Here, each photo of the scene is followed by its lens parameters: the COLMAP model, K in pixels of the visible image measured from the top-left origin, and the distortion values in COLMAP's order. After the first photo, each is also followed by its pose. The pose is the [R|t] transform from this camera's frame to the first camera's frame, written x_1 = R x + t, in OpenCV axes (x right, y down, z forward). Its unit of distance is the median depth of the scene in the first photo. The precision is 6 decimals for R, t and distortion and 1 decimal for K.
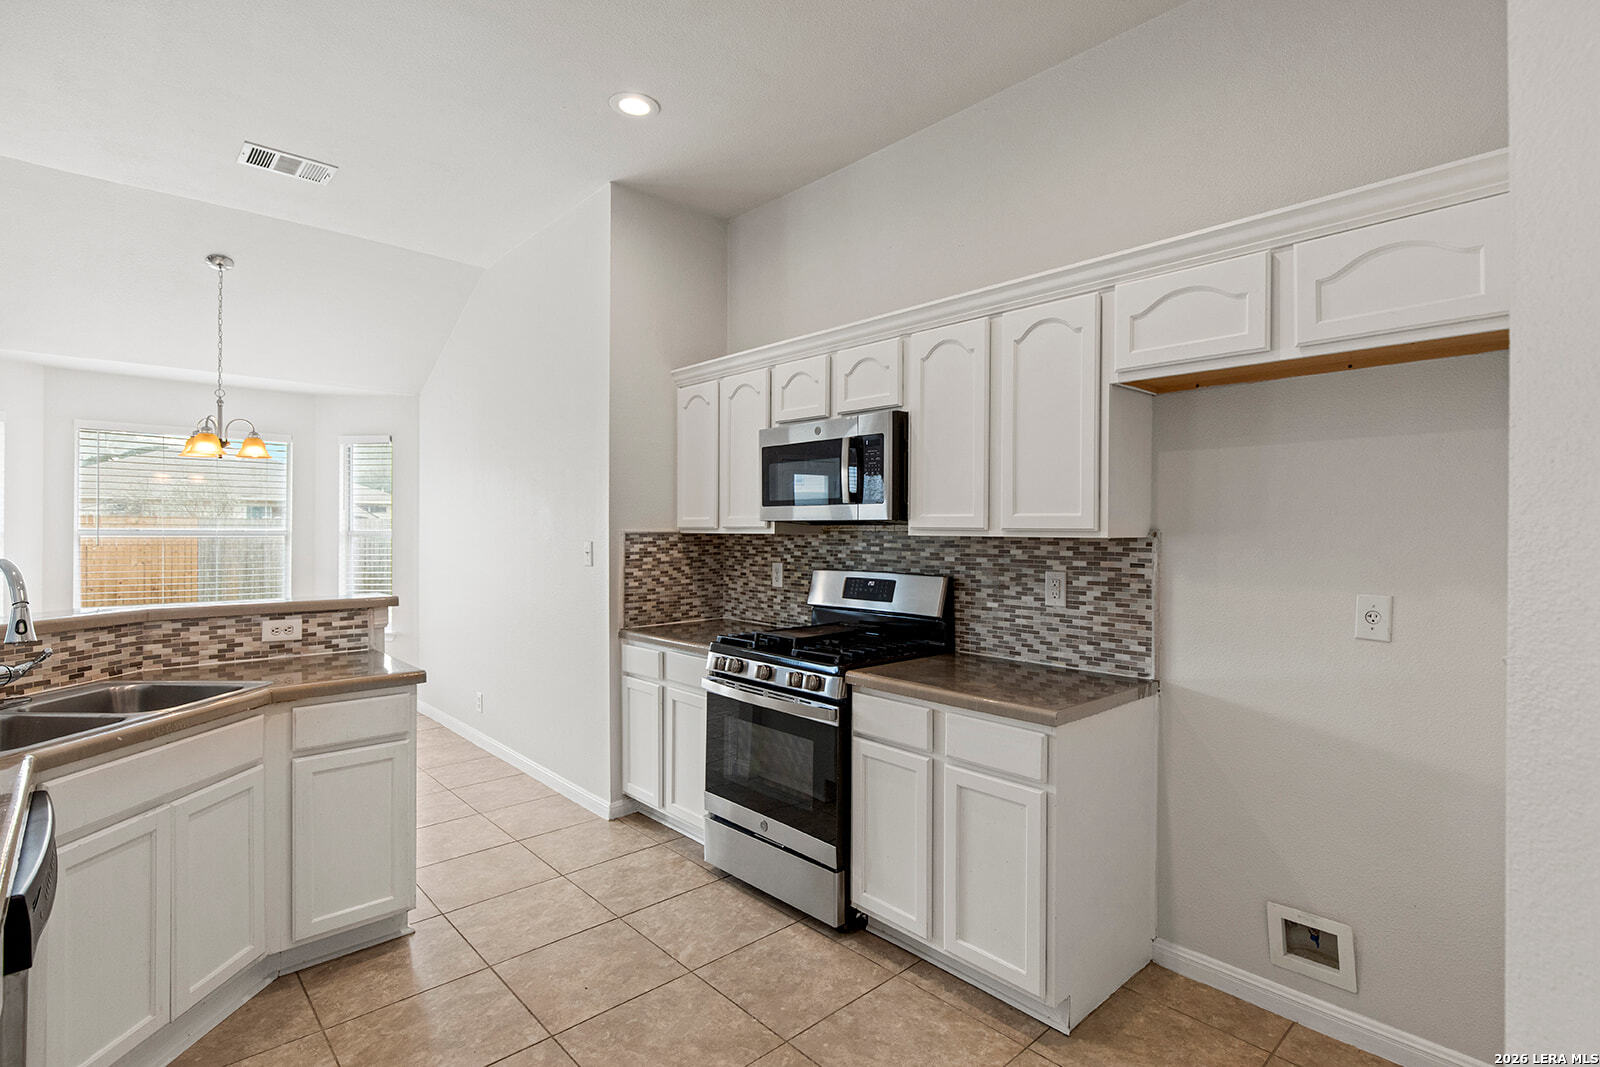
lens RADIAL K [[776.5, 0, 805.9], [0, 776.5, 530.9], [0, 0, 1]] dist [0.002524, 0.000473]
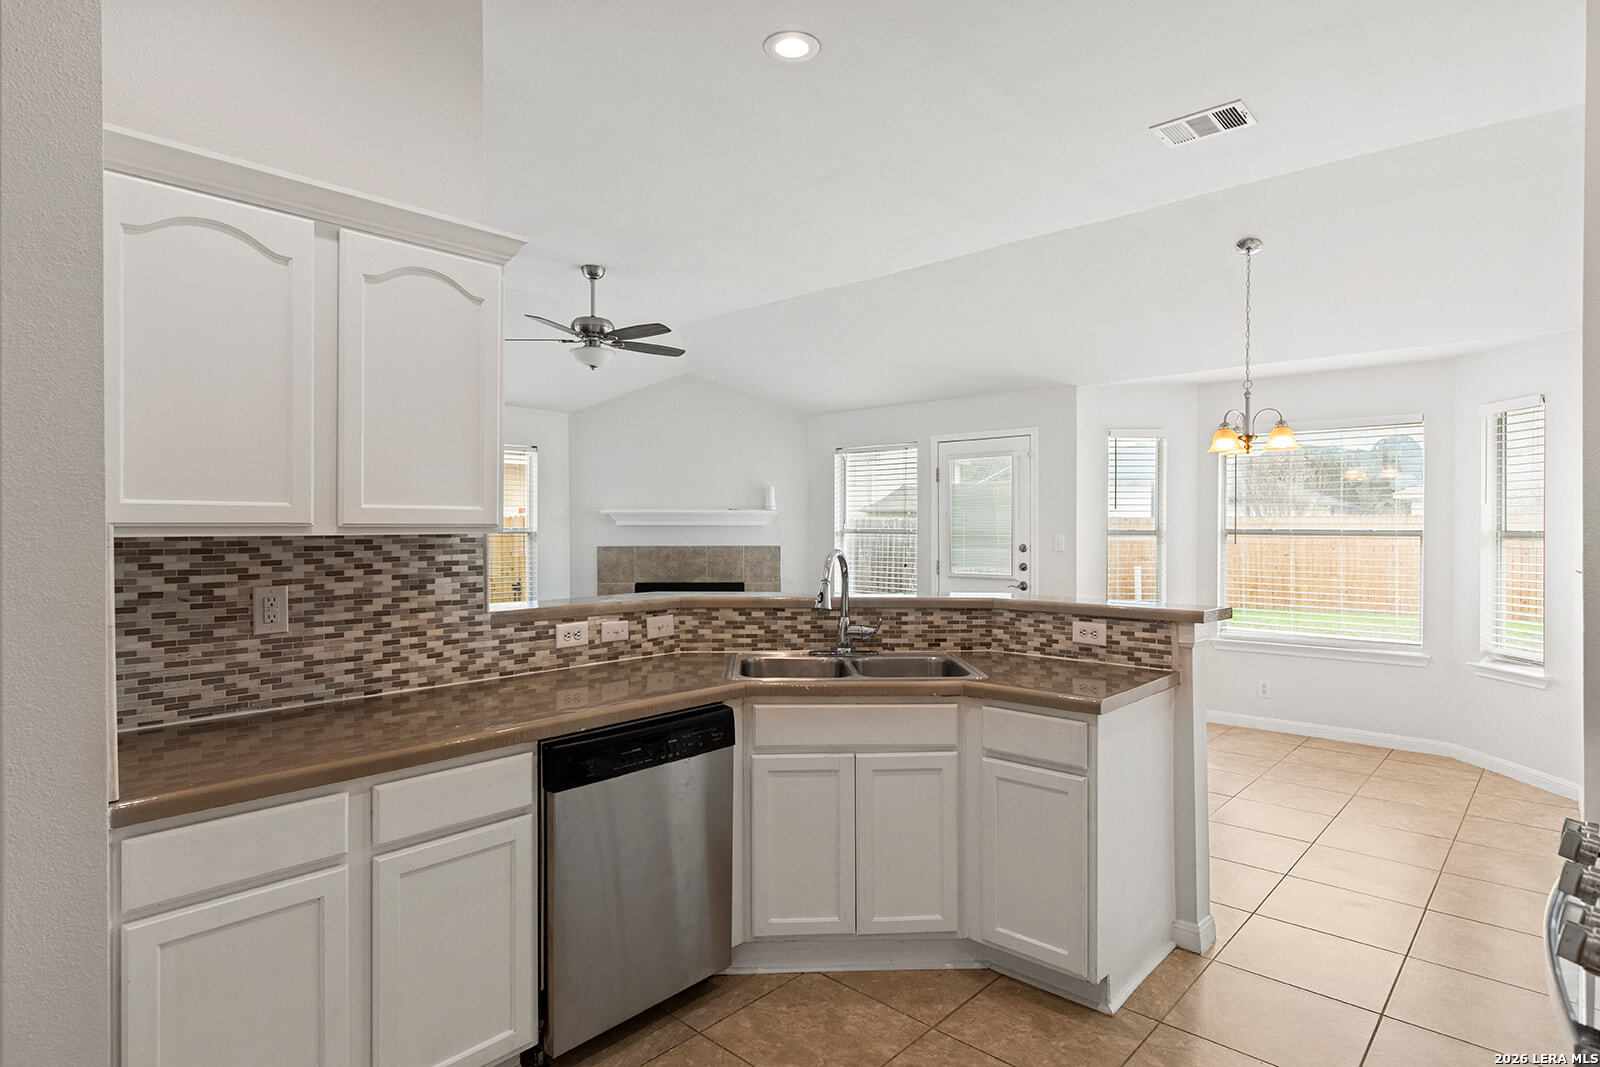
lens RADIAL K [[857.9, 0, 806.8], [0, 857.9, 524.3], [0, 0, 1]] dist [0.004056, -0.000246]
pose [[0.088586, -0.004828, -0.996057, 0.375534], [-0.003109, 0.999982, -0.005123, -0.000493], [0.996064, 0.003550, 0.088569, 0.590132]]
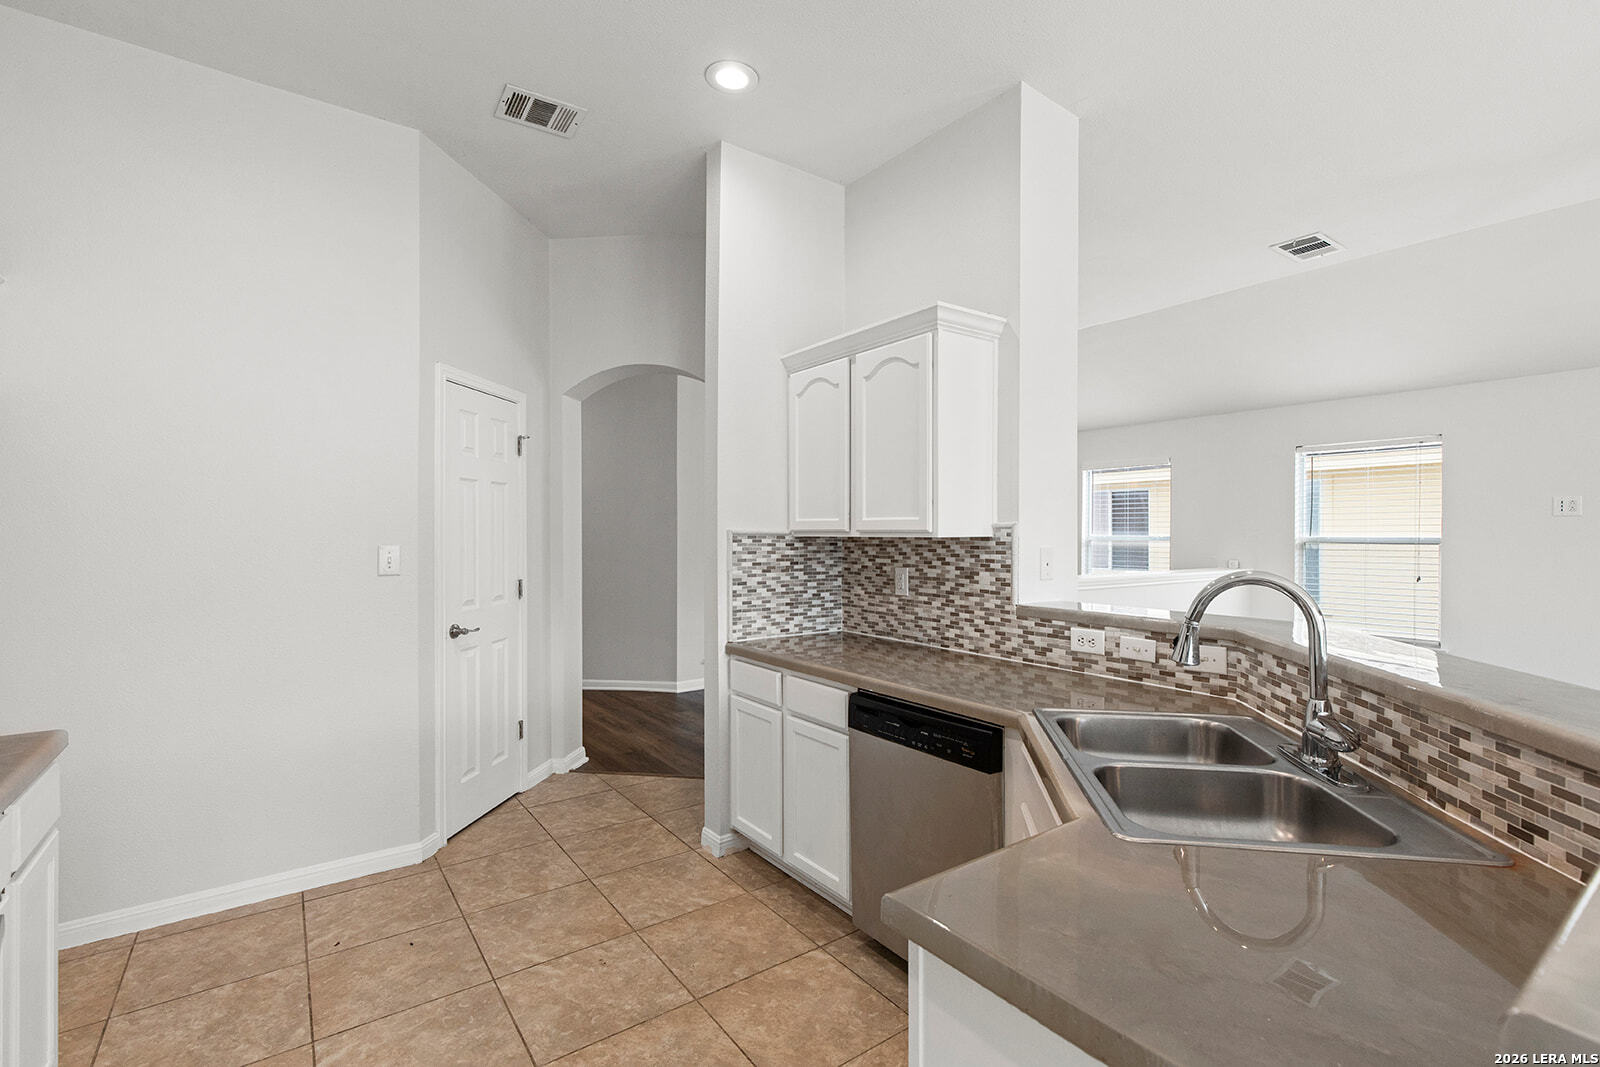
lens RADIAL K [[714.5, 0, 801.6], [0, 714.5, 535.8], [0, 0, 1]] dist [0.001740, 0.000314]
pose [[-0.993557, -0.006942, 0.113120, -0.467582], [-0.005952, 0.999941, 0.009093, -0.004301], [-0.113177, 0.008361, -0.993540, 1.321525]]
